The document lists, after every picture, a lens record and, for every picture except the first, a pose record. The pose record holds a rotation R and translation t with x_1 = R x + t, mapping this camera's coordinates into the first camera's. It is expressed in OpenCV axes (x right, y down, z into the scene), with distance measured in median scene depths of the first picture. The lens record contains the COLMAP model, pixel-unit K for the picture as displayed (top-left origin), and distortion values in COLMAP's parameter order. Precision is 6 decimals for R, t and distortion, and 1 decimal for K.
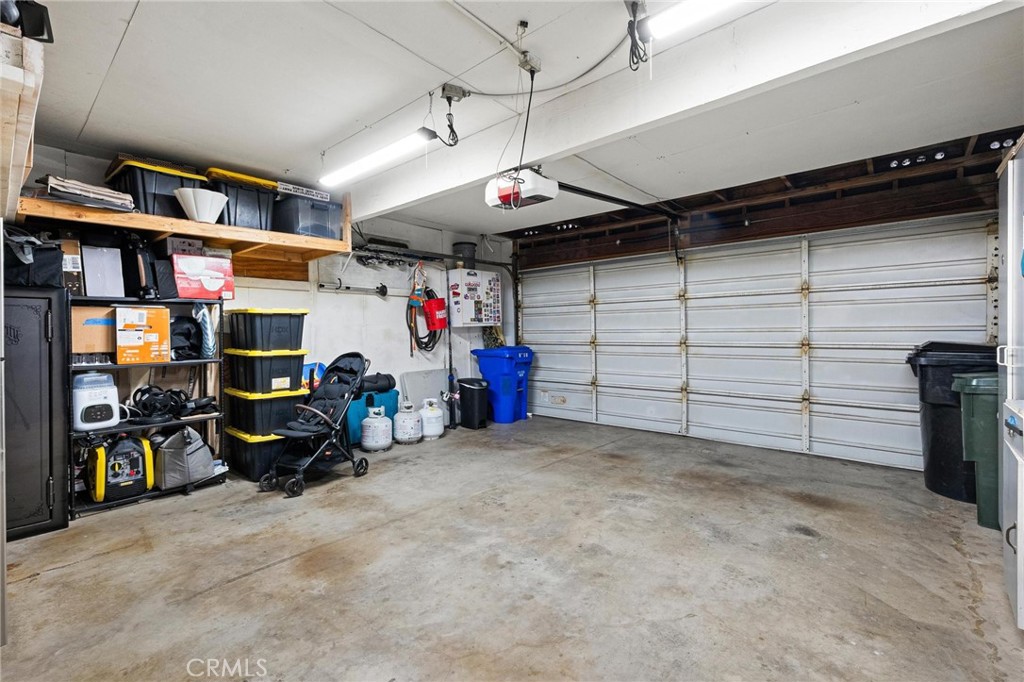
lens RADIAL K [[449.4, 0, 507.1], [0, 449.4, 330.3], [0, 0, 1]] dist [0.005066, 0.000941]
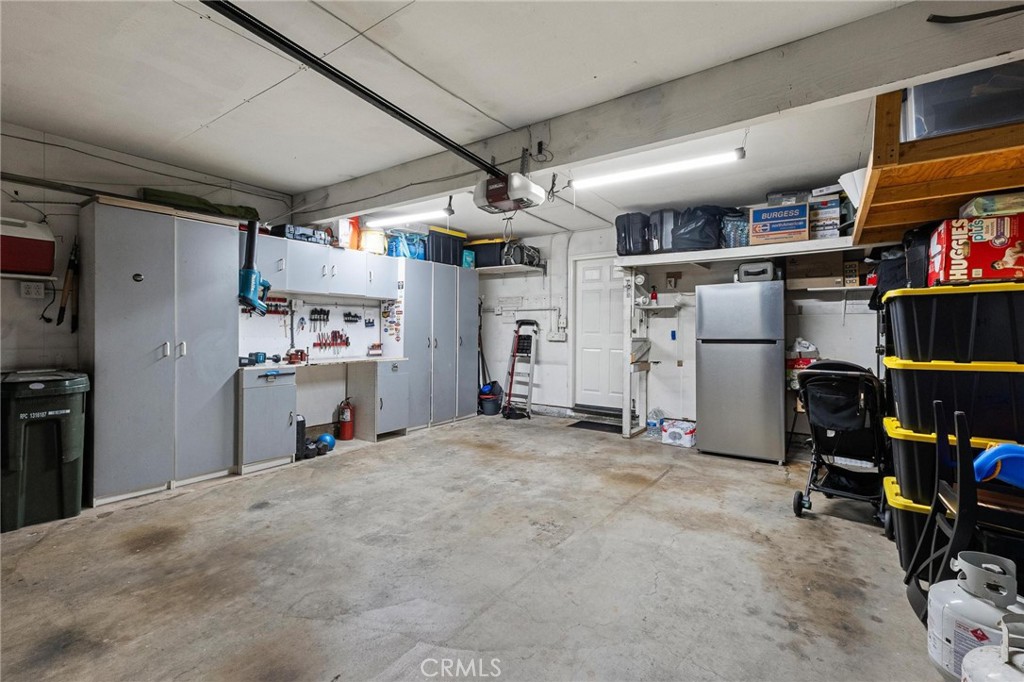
lens RADIAL K [[449.4, 0, 507.1], [0, 449.4, 330.3], [0, 0, 1]] dist [0.005066, 0.000941]
pose [[-0.995091, 0.004163, -0.098875, 0.147986], [0.004140, 0.999991, 0.000438, 0.001525], [0.098876, 0.000026, -0.995100, 2.177452]]
